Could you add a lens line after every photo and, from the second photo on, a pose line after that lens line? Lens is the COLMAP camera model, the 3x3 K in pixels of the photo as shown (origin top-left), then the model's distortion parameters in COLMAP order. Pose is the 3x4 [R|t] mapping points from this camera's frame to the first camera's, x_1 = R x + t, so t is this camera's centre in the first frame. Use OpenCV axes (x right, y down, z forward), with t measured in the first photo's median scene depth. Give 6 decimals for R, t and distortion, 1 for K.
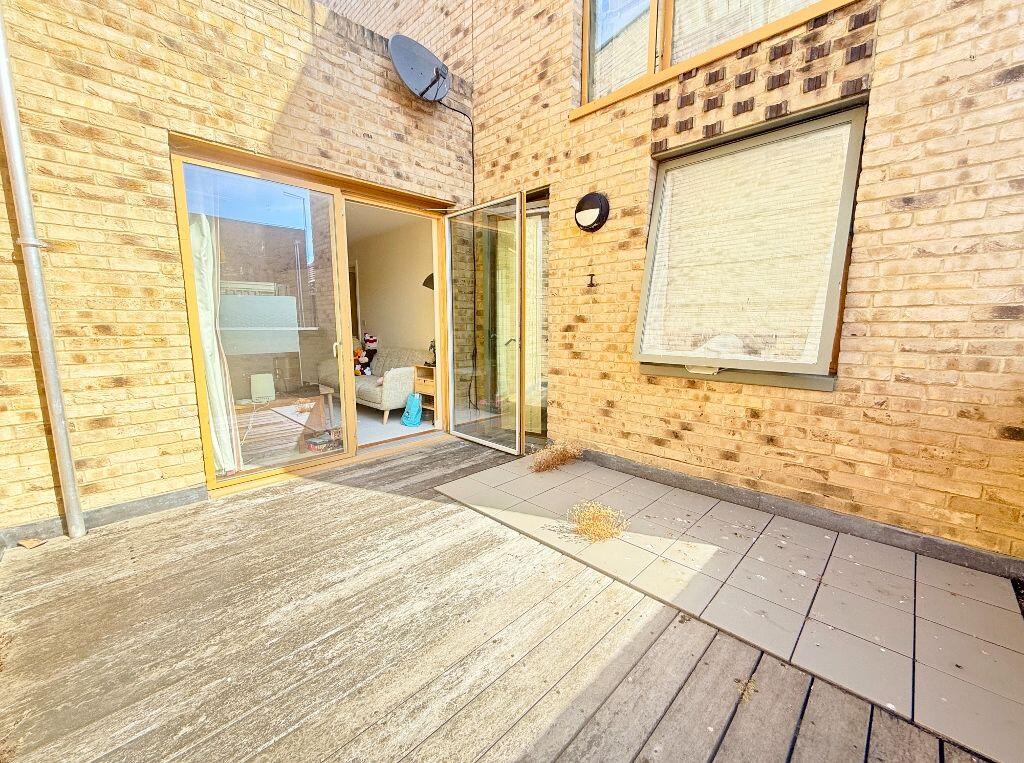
lens RADIAL K [[408.1, 0, 512.0], [0, 408.1, 381.5], [0, 0, 1]] dist [-0.000041, -0.000002]
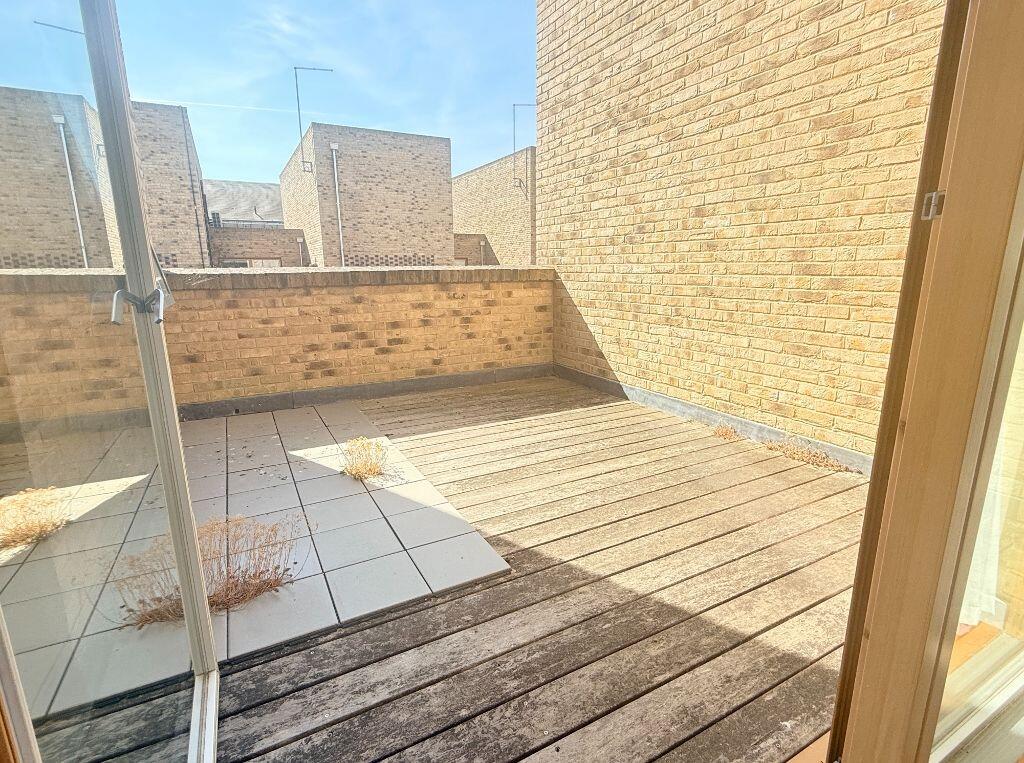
lens RADIAL K [[506.8, 0, 512.0], [0, 506.8, 381.5], [0, 0, 1]] dist [0.000180, 0.000016]
pose [[-0.957333, -0.053928, 0.283910, -0.368481], [0.048729, 0.938242, 0.342530, -0.178960], [-0.284848, 0.341750, -0.895583, 1.520793]]
